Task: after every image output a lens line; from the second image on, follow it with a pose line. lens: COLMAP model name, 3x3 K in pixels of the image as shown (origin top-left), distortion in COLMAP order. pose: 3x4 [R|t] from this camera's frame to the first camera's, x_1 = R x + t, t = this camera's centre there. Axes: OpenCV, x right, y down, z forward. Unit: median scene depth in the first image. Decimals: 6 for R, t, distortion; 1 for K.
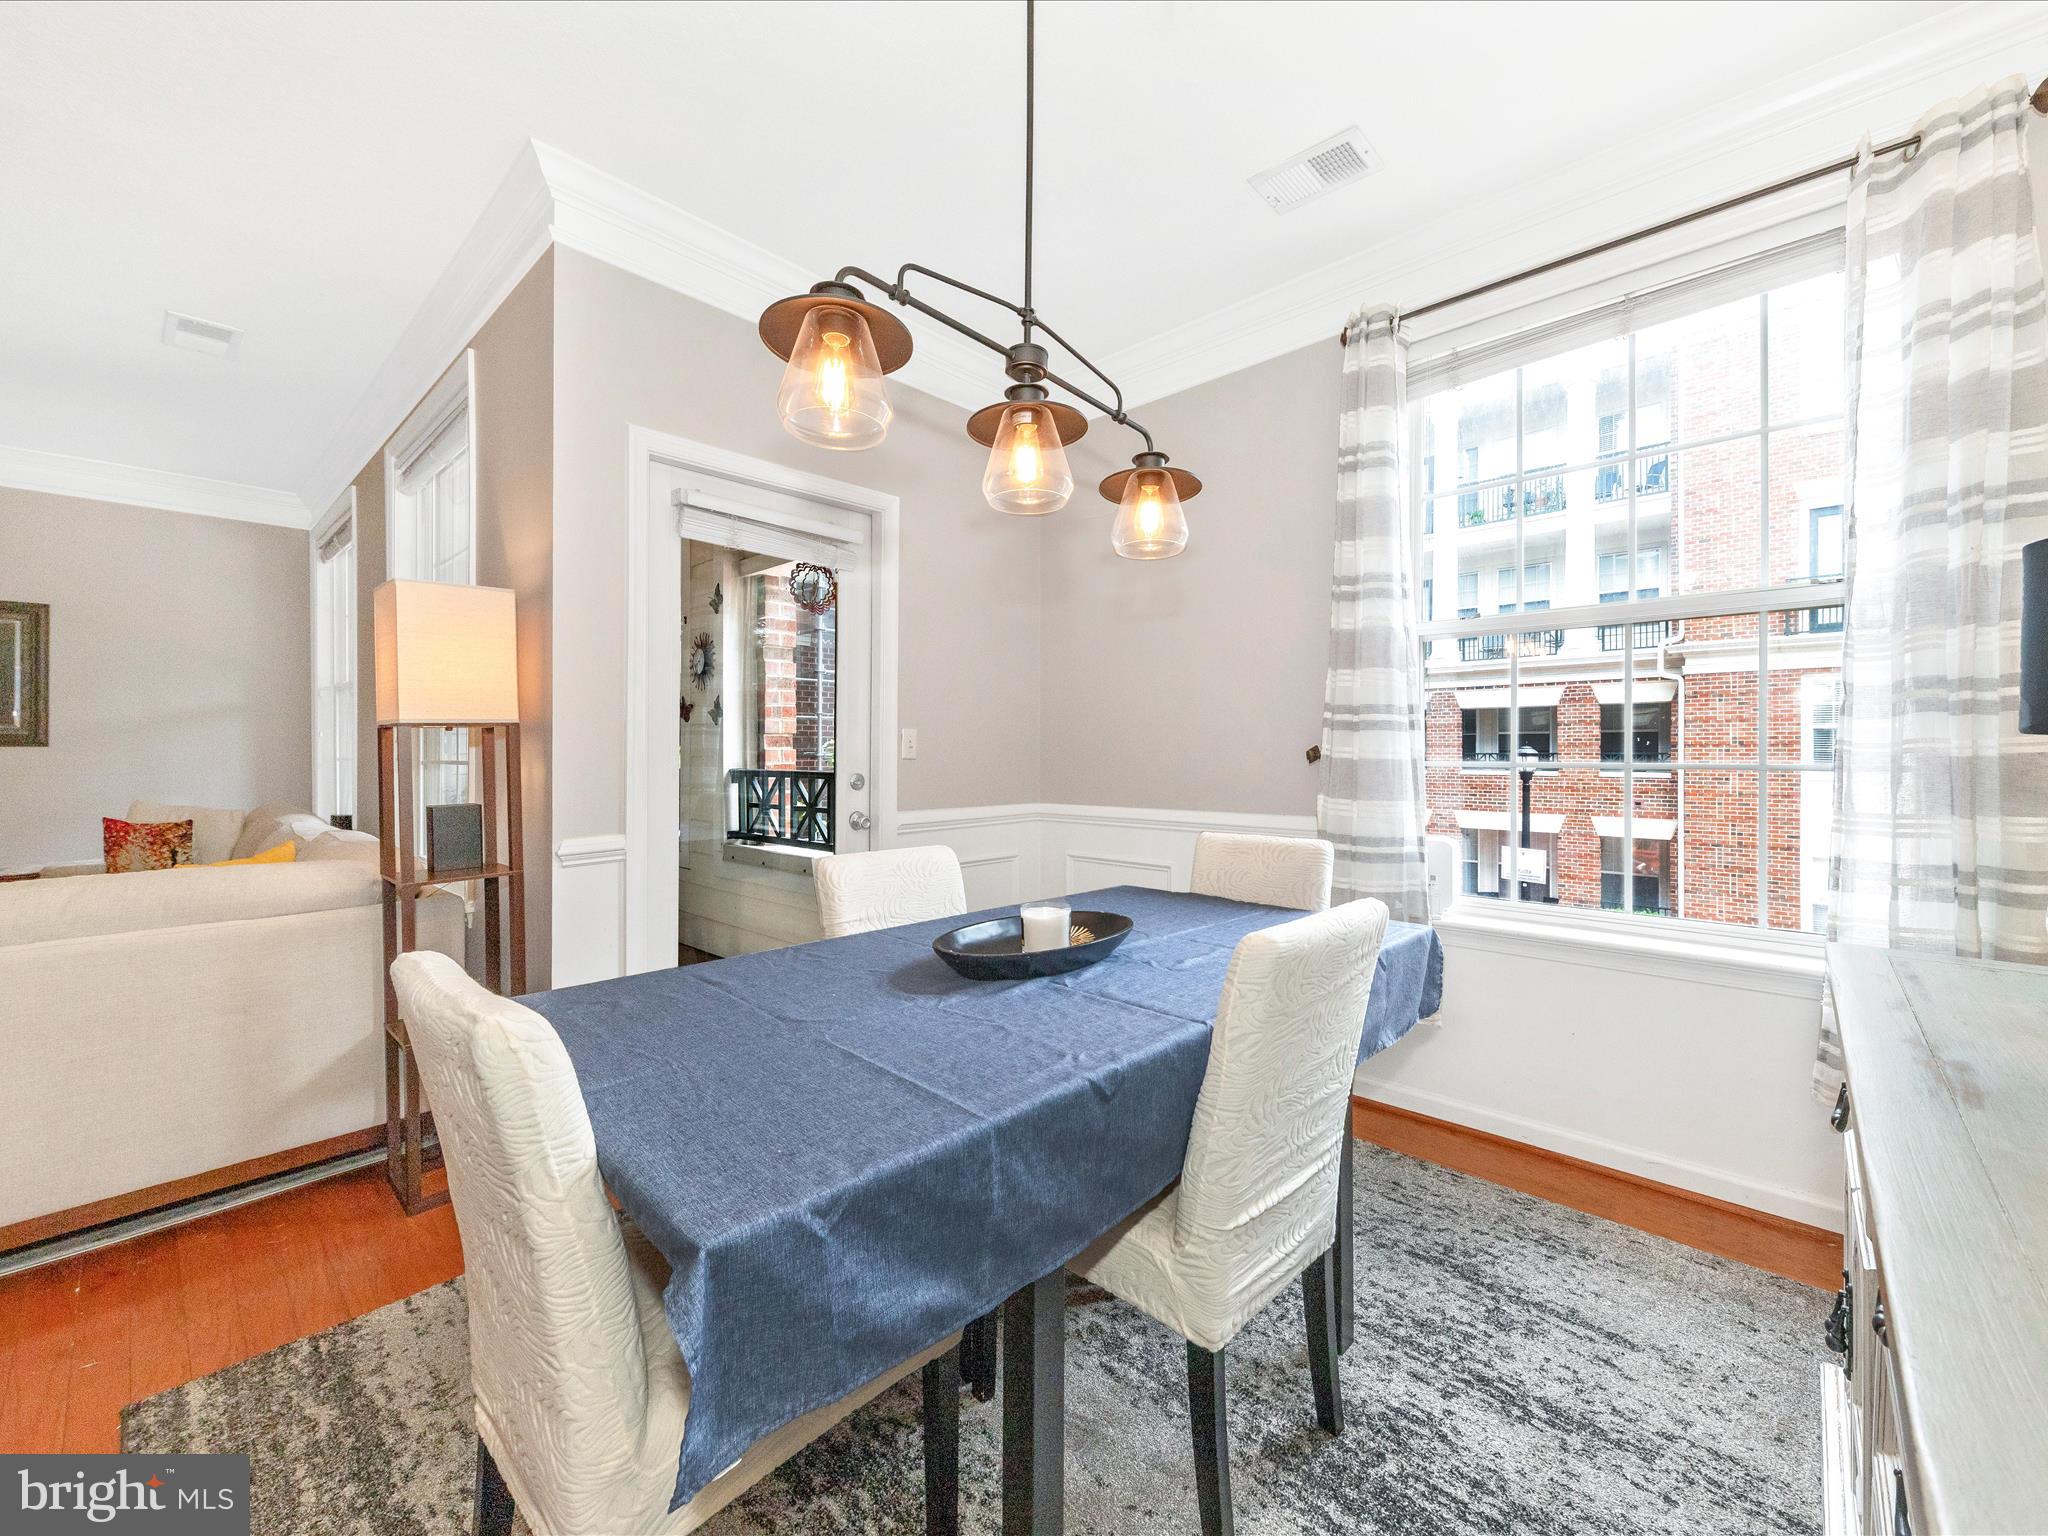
lens RADIAL K [[812.5, 0, 1068.3], [0, 812.5, 753.9], [0, 0, 1]] dist [0.000587, -0.004881]
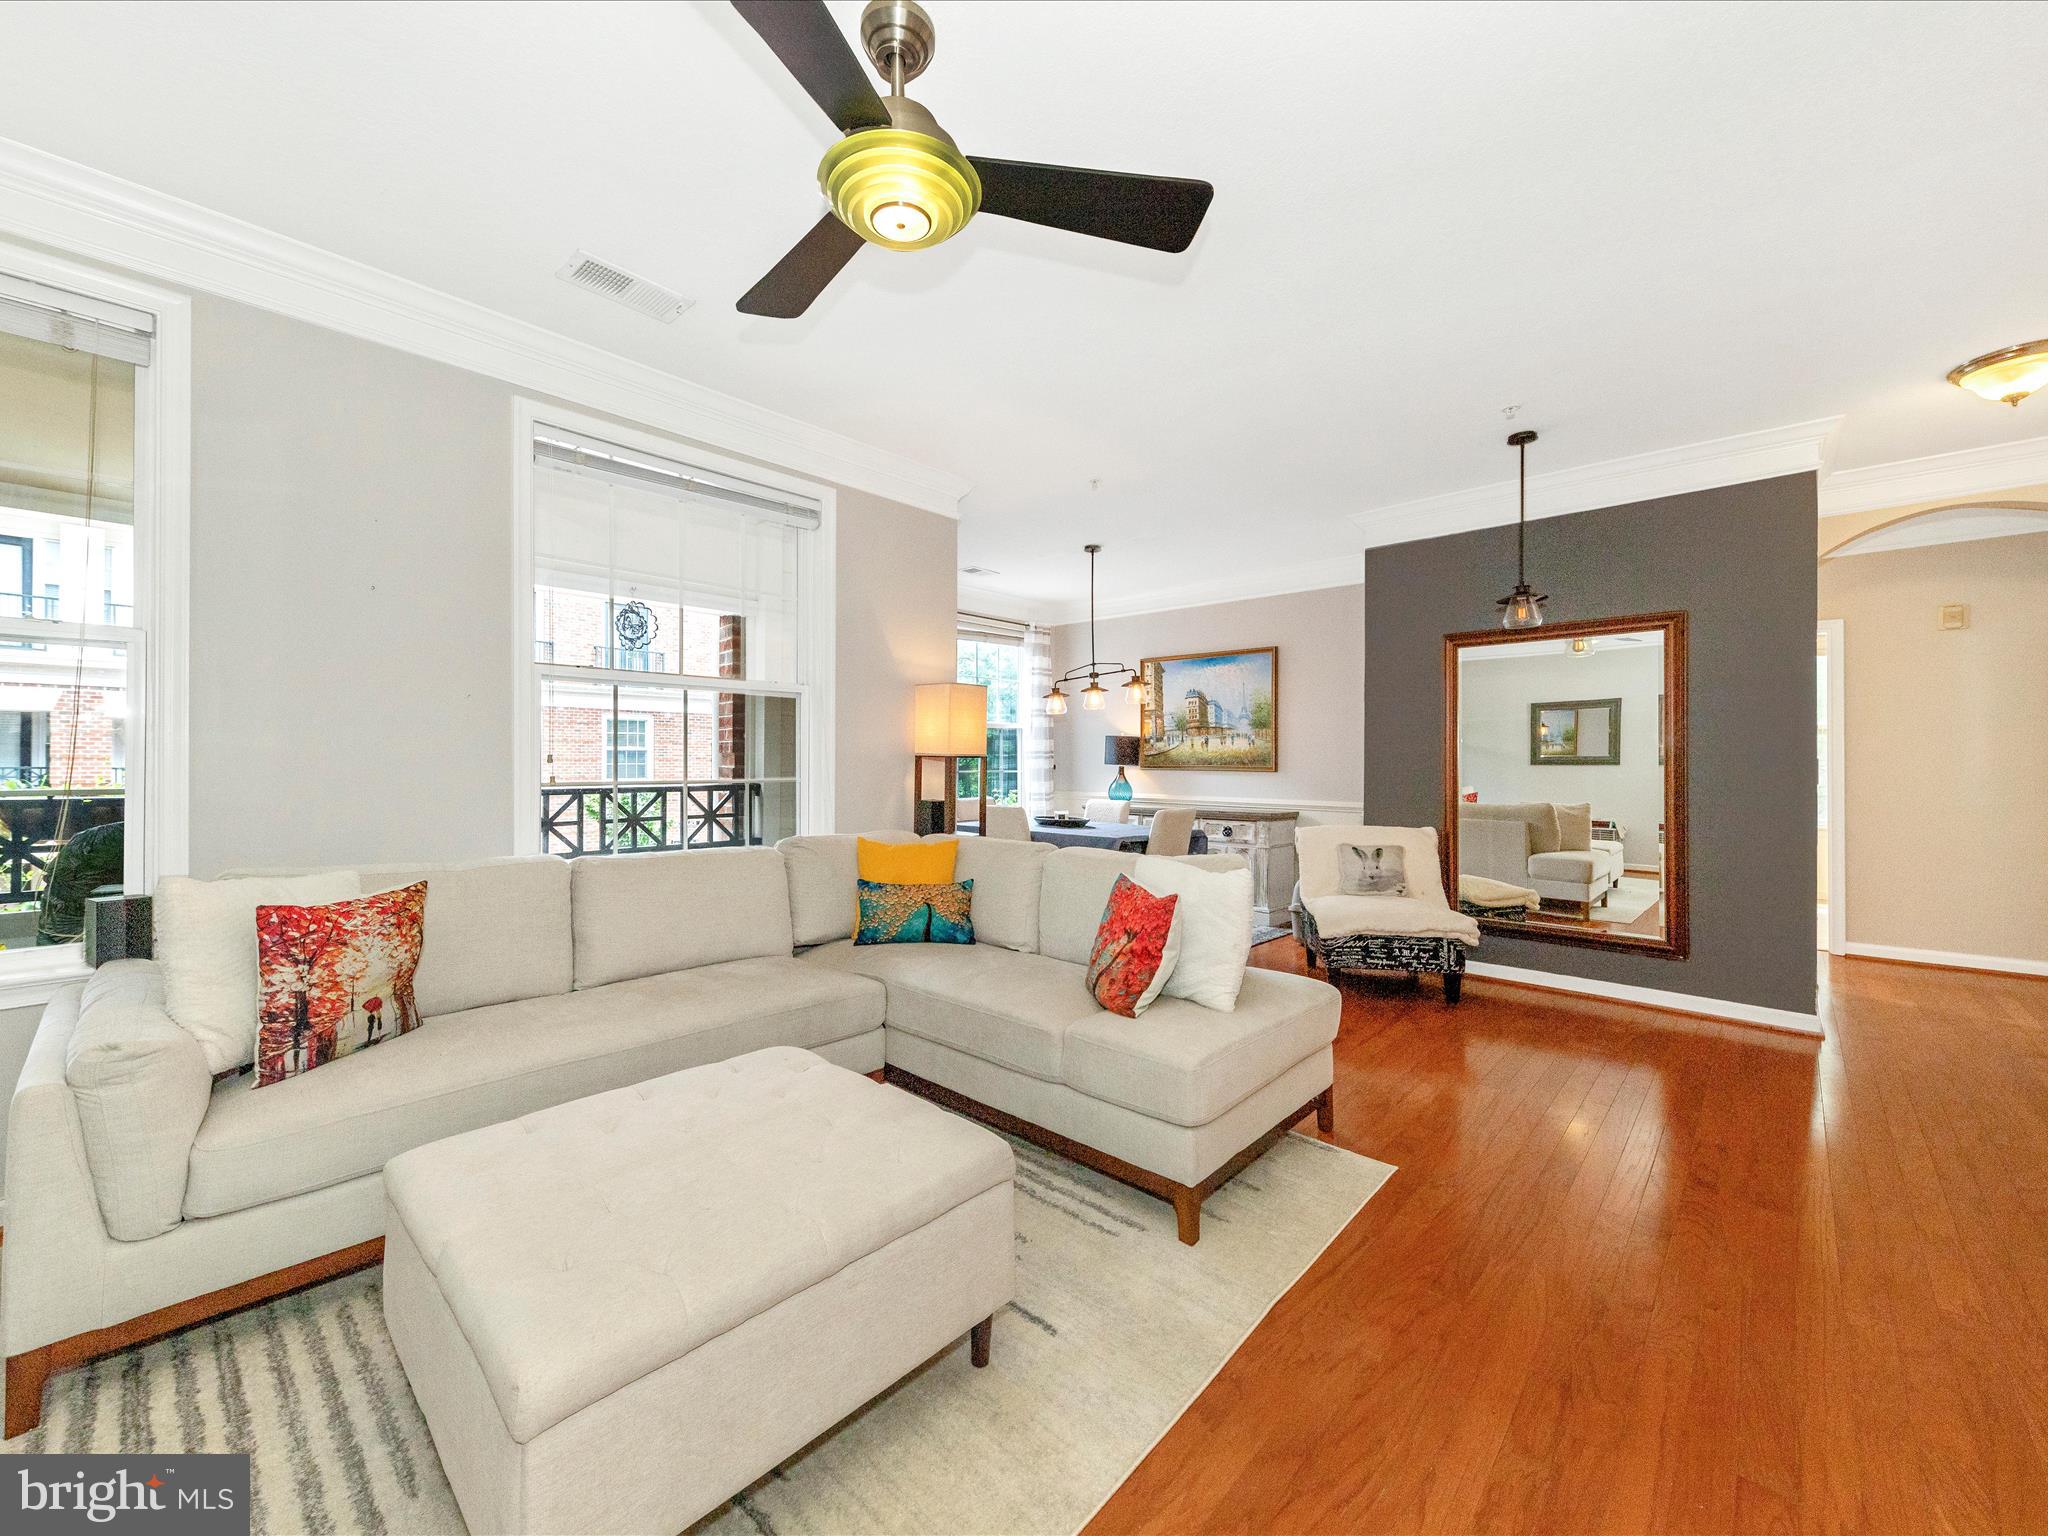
lens RADIAL K [[804.9, 0, 1024.2], [0, 804.9, 773.0], [0, 0, 1]] dist [0.001607, -0.000204]
pose [[0.034904, -0.013667, 0.999297, -1.380585], [0.001584, 0.999906, 0.013620, -0.011959], [-0.999389, 0.001108, 0.034922, 0.378136]]
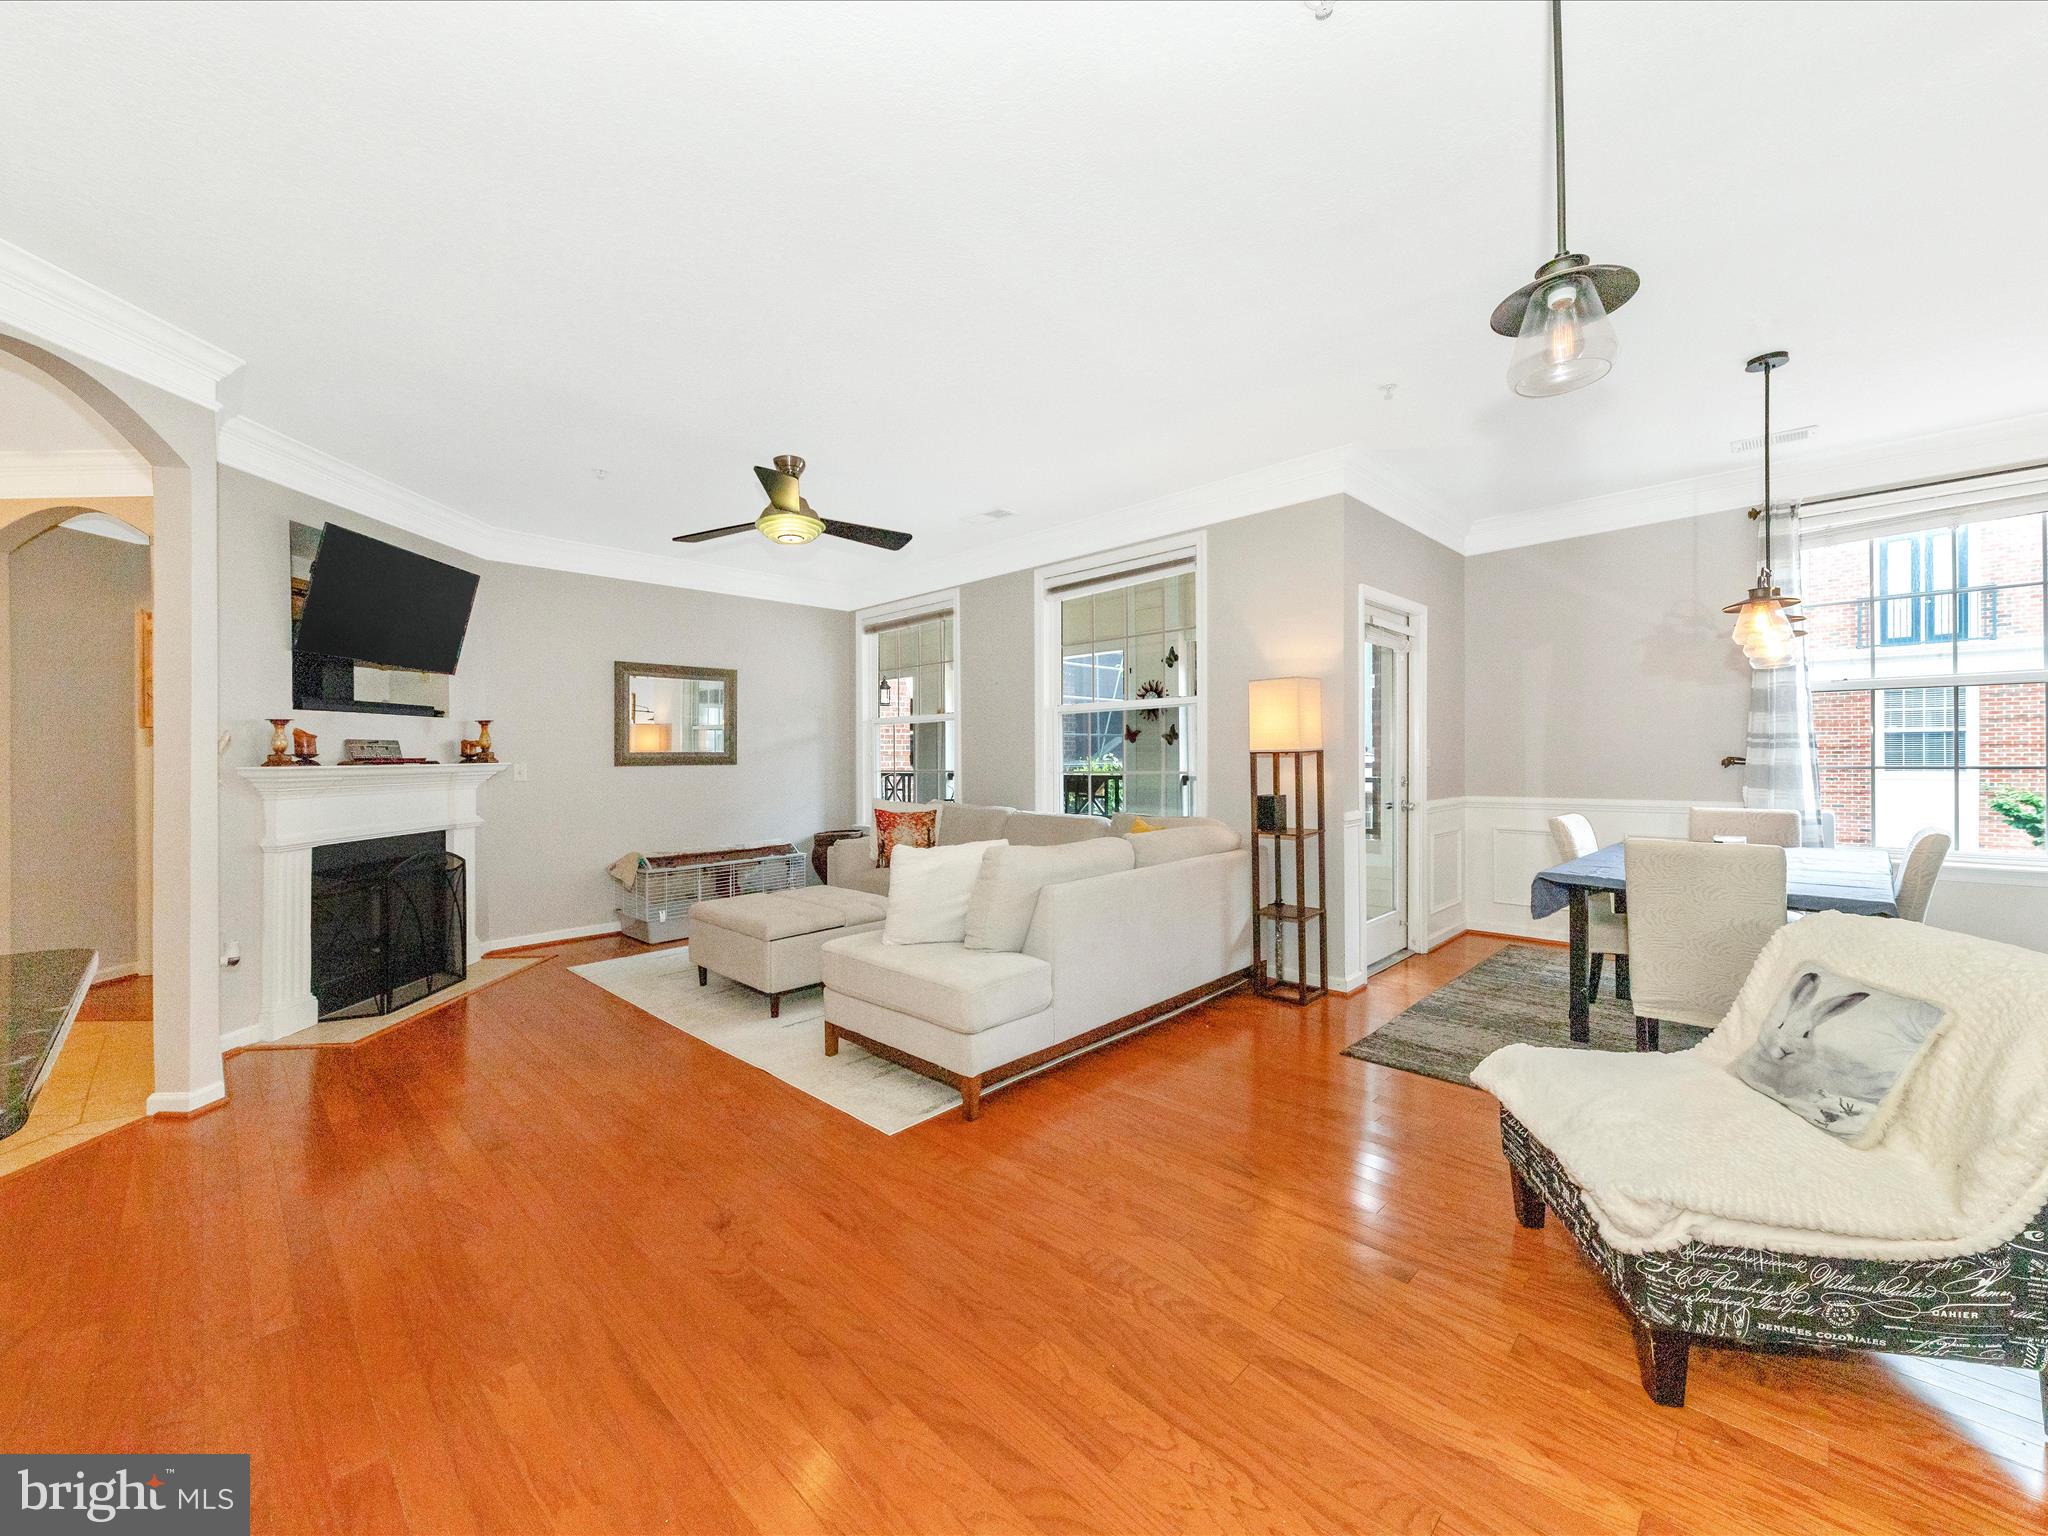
lens RADIAL K [[788.7, 0, 1030.4], [0, 788.7, 767.2], [0, 0, 1]] dist [0.000934, -0.000137]
pose [[0.998372, -0.011164, -0.055934, -0.653125], [0.011790, 0.999871, 0.010873, -0.014612], [0.055806, -0.011514, 0.998375, -0.441984]]
